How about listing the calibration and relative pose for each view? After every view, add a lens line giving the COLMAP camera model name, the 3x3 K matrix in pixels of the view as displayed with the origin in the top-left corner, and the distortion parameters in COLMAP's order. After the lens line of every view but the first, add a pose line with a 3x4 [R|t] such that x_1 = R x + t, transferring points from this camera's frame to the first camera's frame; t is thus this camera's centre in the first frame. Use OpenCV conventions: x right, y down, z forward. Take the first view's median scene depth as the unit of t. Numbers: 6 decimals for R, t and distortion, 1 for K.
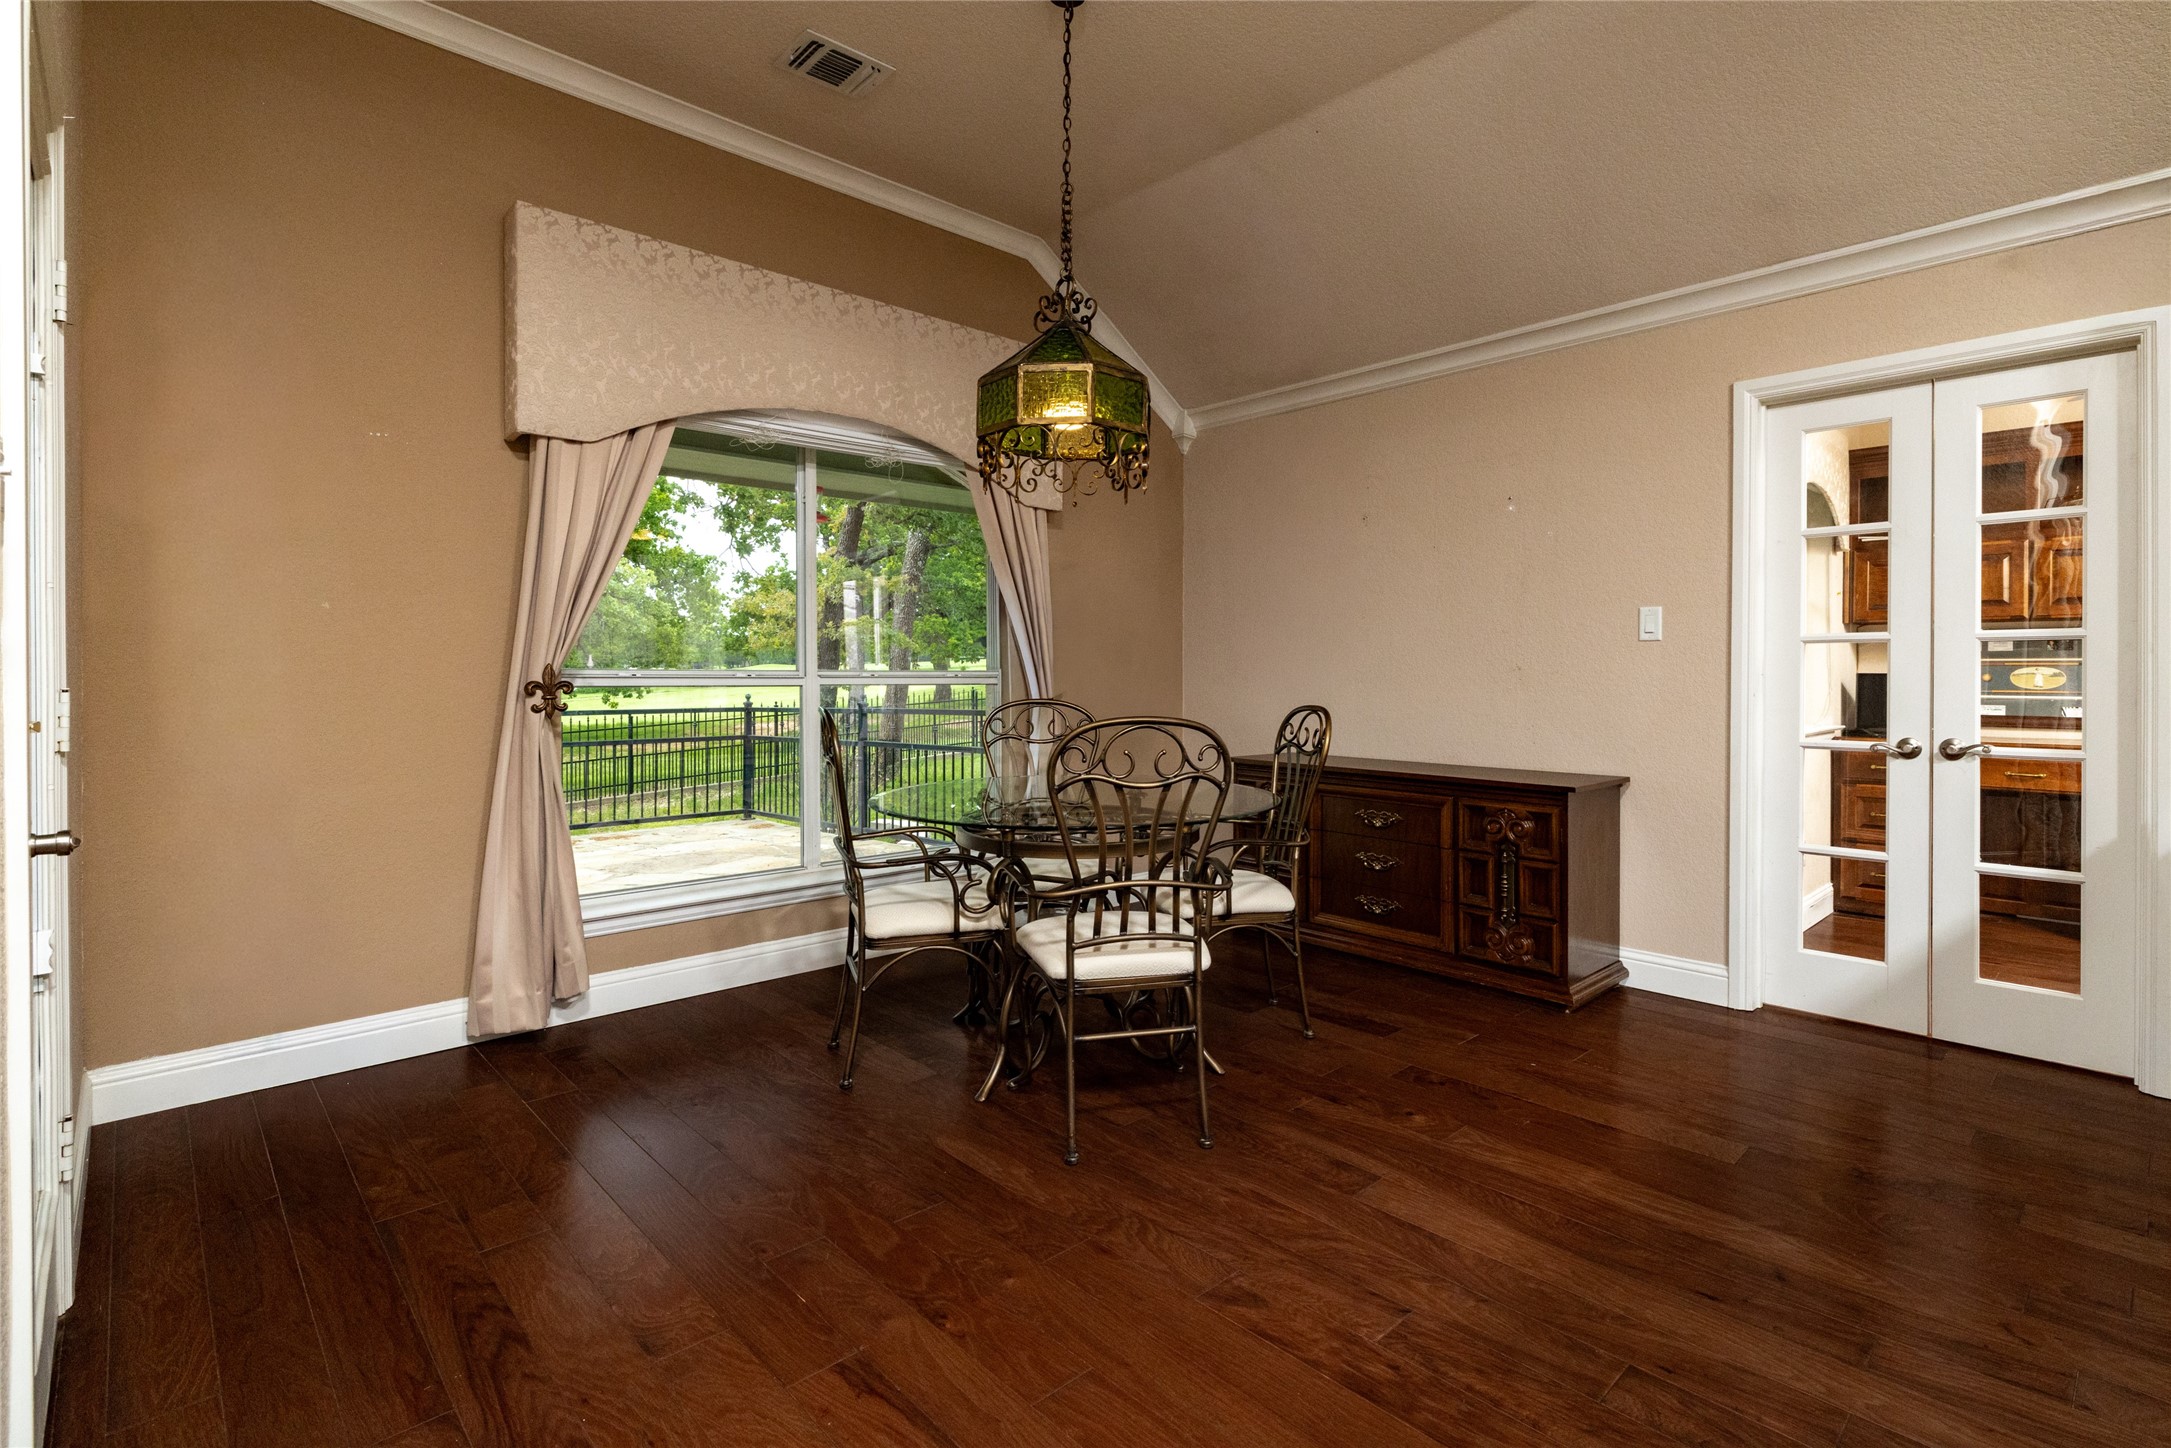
lens RADIAL K [[1042.7, 0, 1092.0], [0, 1042.7, 678.4], [0, 0, 1]] dist [-0.000253, 0.000027]
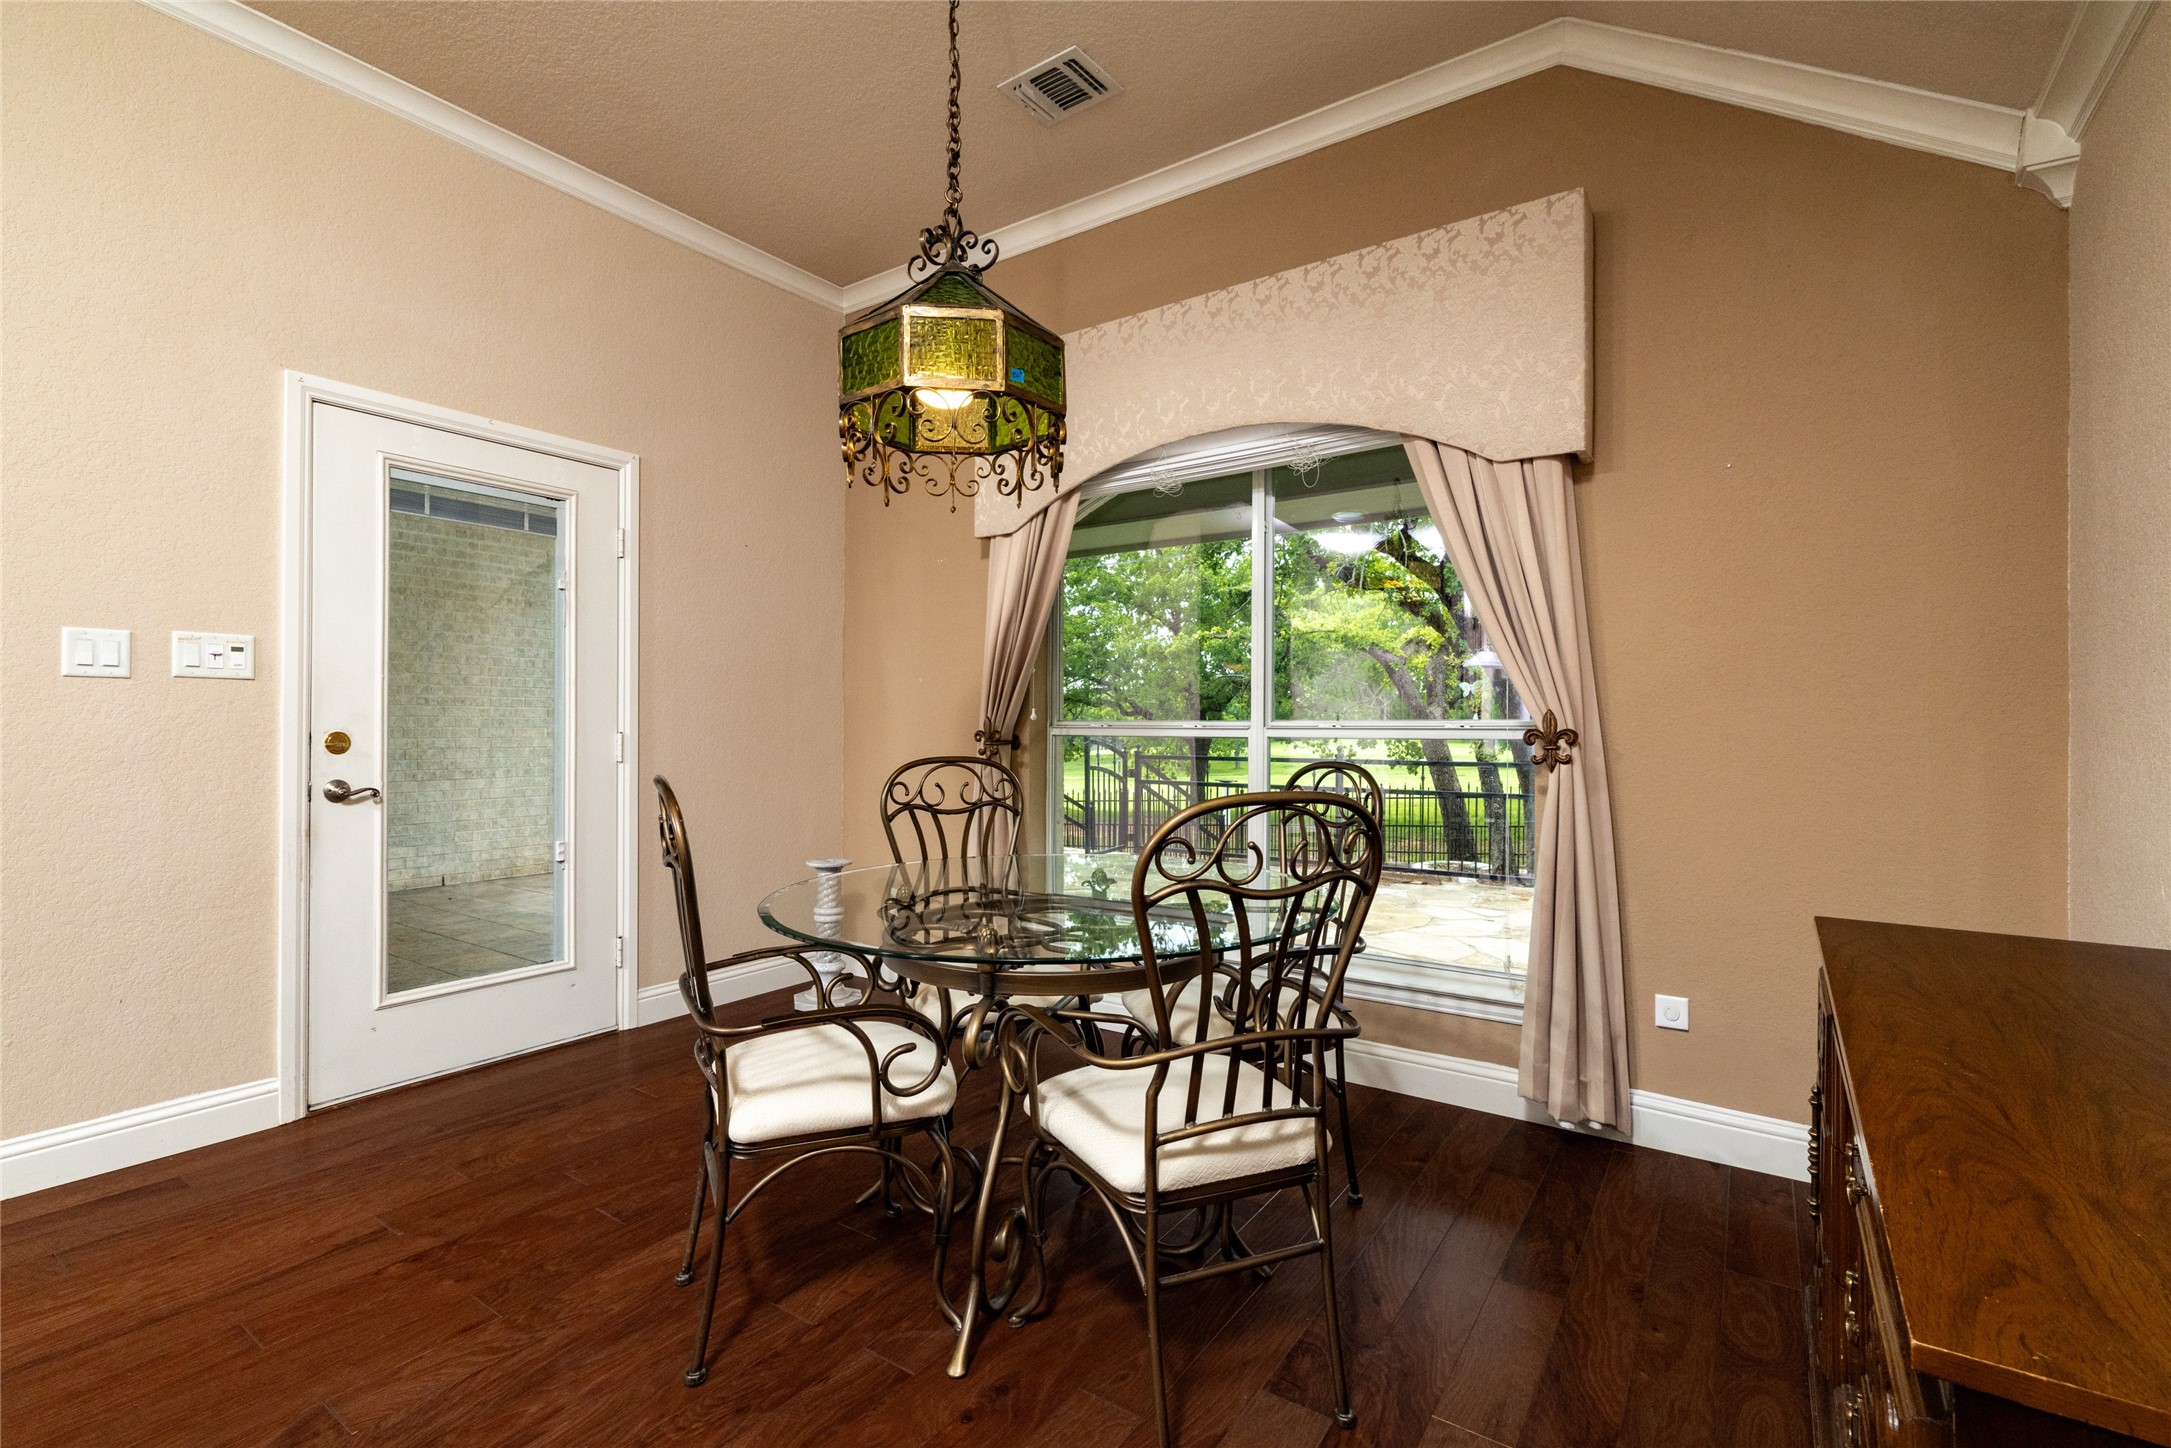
lens RADIAL K [[964.0, 0, 1064.8], [0, 964.0, 720.7], [0, 0, 1]] dist [-0.000962, 0.000278]
pose [[0.205565, 0.000531, -0.978643, 0.895533], [-0.009309, 0.999956, -0.001412, -0.009213], [0.978599, 0.009401, 0.205560, 1.226675]]
